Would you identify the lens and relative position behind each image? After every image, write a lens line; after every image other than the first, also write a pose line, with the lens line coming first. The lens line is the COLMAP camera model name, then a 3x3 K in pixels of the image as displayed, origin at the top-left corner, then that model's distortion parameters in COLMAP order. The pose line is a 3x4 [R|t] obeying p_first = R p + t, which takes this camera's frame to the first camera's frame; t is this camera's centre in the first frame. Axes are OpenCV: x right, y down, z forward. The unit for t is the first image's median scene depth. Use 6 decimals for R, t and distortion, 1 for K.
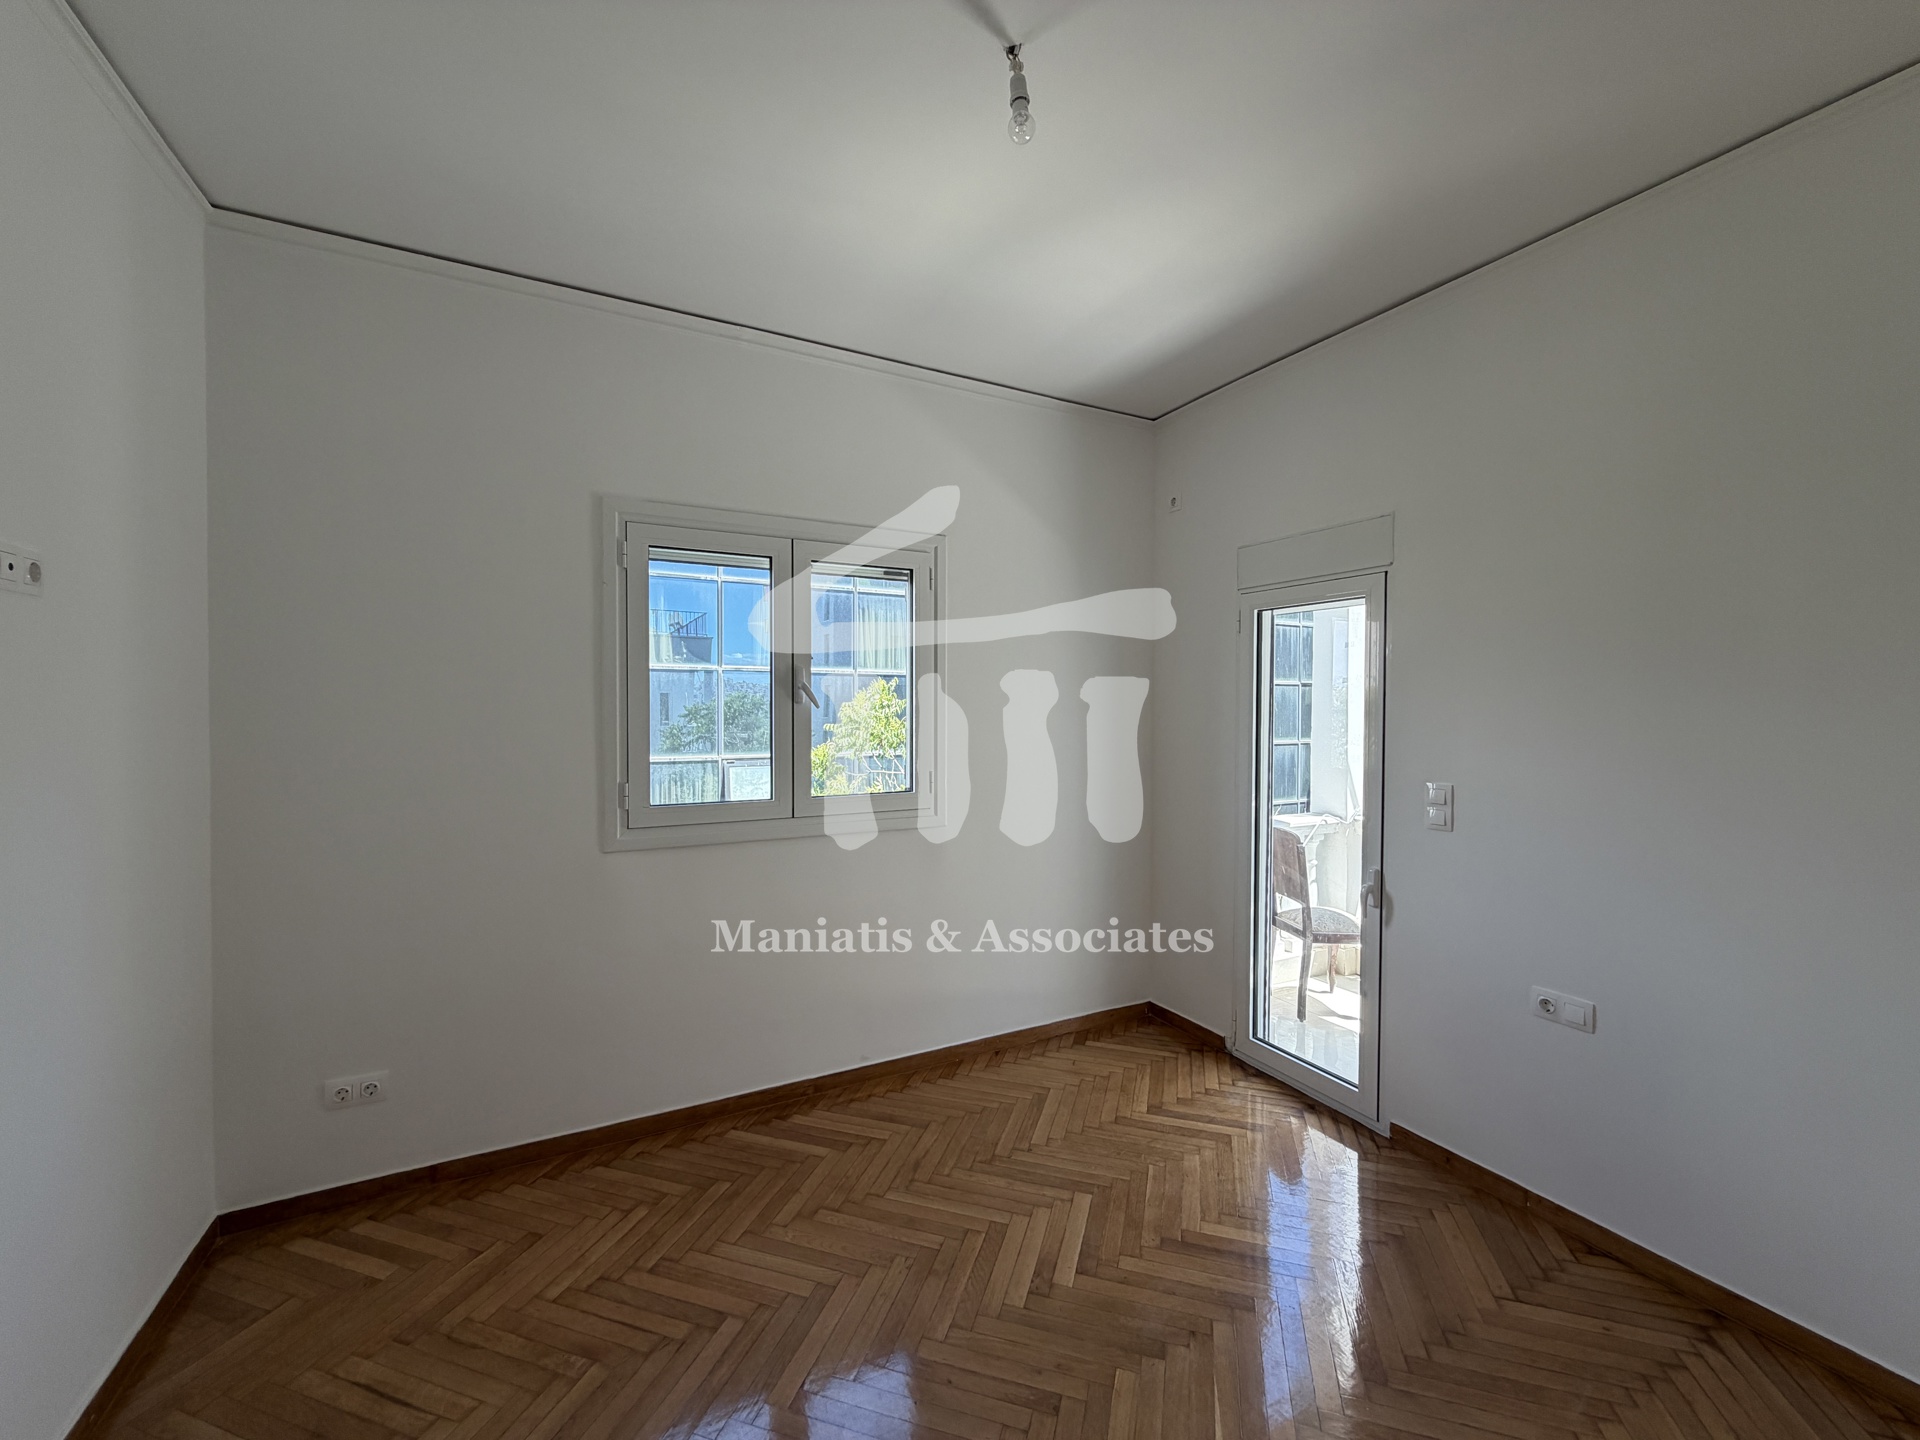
lens RADIAL K [[764.6, 0, 954.0], [0, 764.6, 720.0], [0, 0, 1]] dist [0.000370, 0.000009]
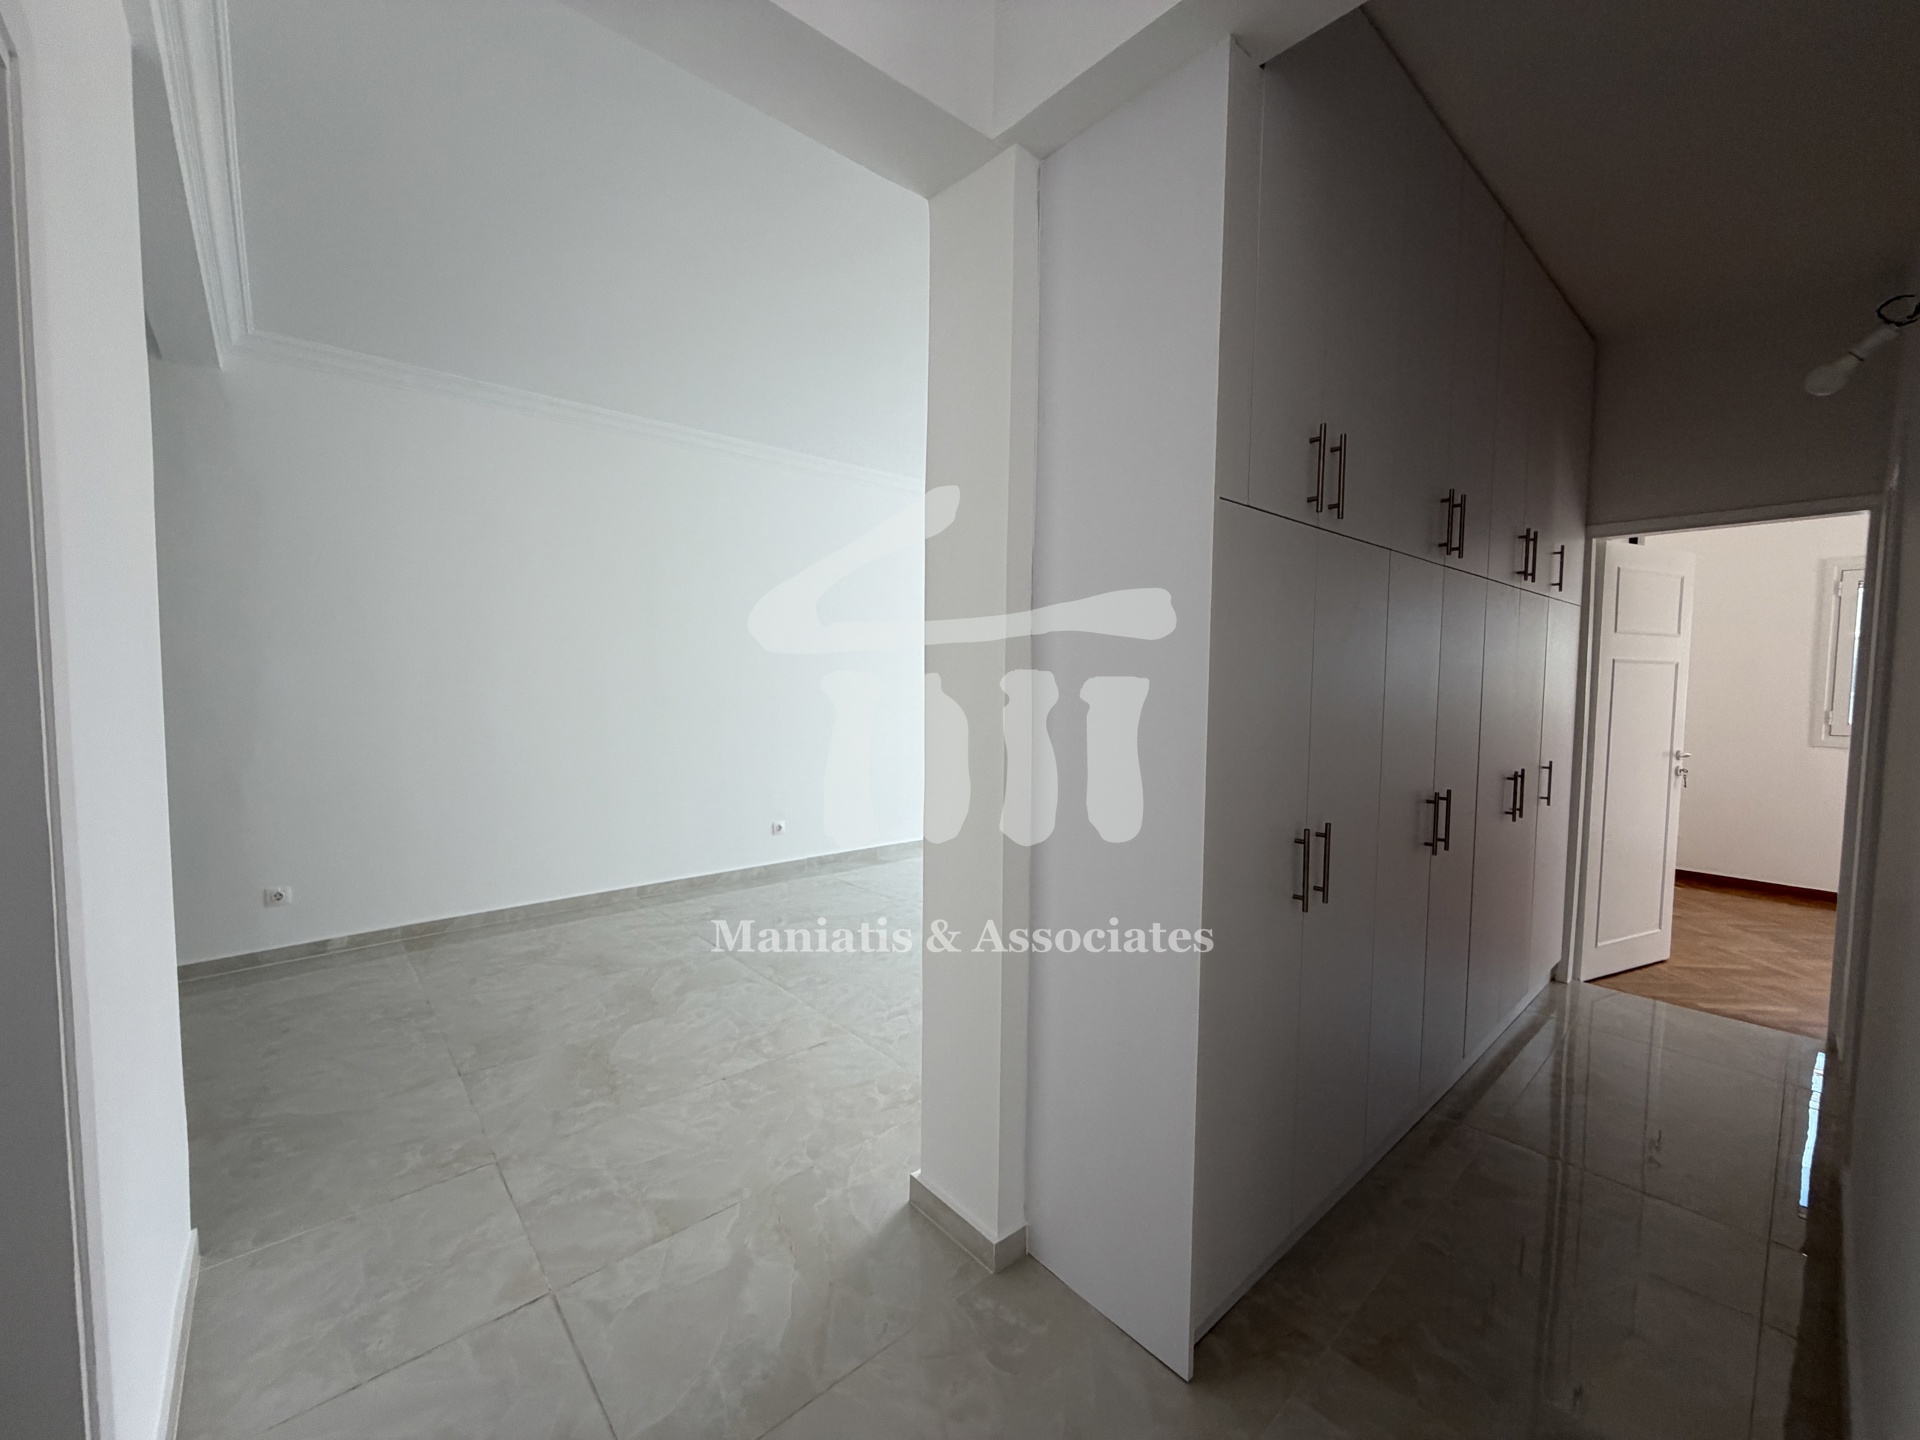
lens RADIAL K [[765.3, 0, 954.5], [0, 765.3, 719.6], [0, 0, 1]] dist [0.000930, -0.000387]
pose [[0.238353, 0.056530, -0.969532, 0.870385], [-0.025562, 0.998324, 0.051924, 0.060303], [0.970842, 0.012406, 0.239399, -1.517983]]
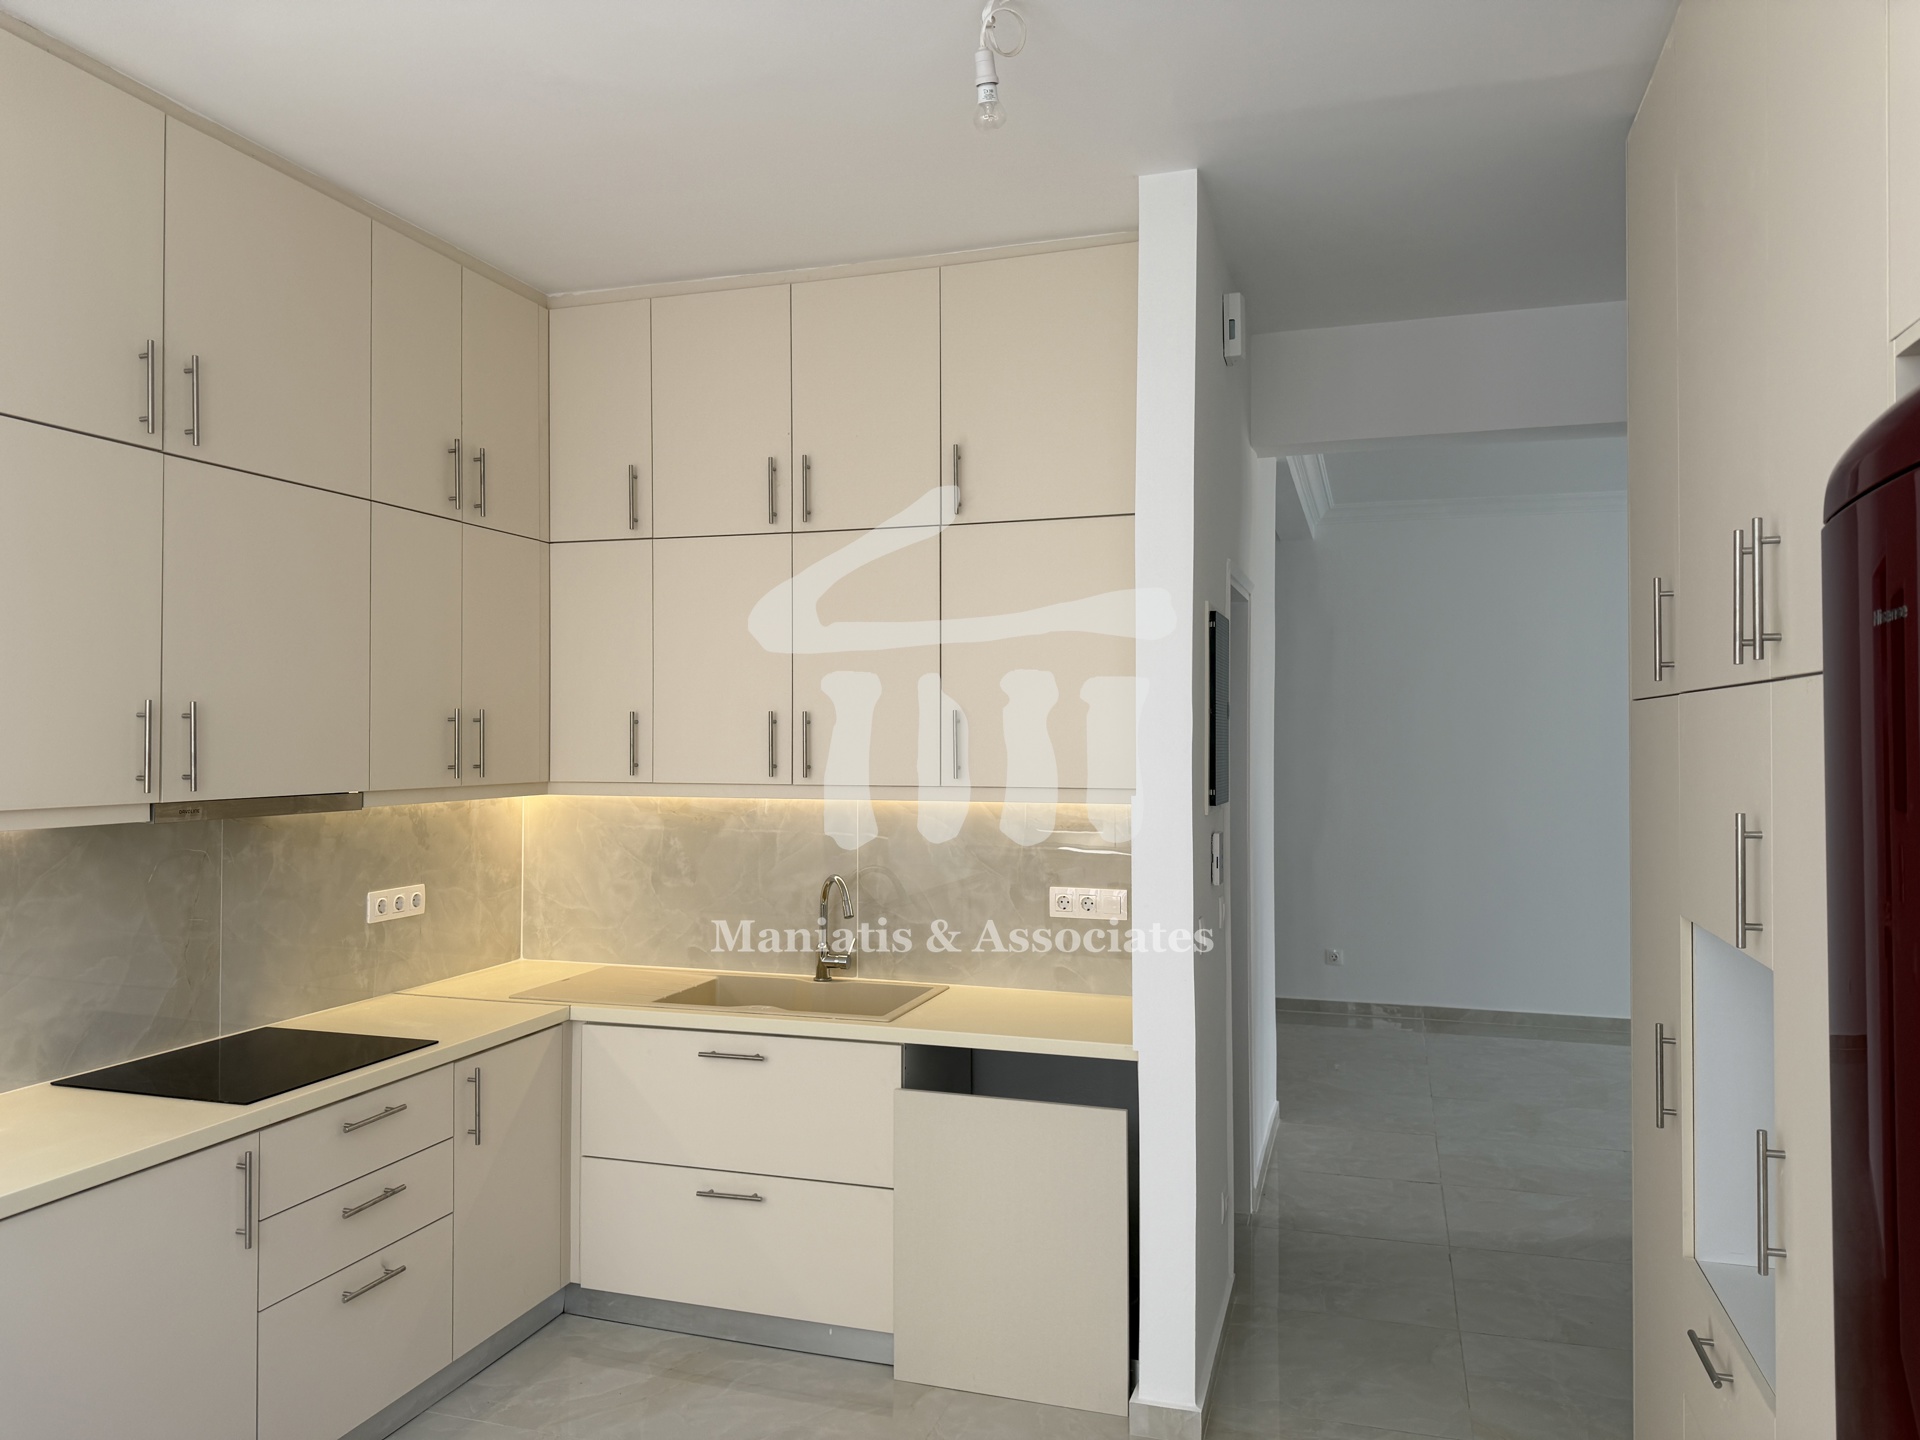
lens RADIAL K [[1345.7, 0, 959.6], [0, 1345.7, 725.0], [0, 0, 1]] dist [0.128521, -0.213584]
pose [[-0.704351, -0.009073, -0.709794, 1.899558], [-0.017315, 0.999840, 0.004402, -0.020734], [0.709641, 0.015391, -0.704395, -0.893298]]
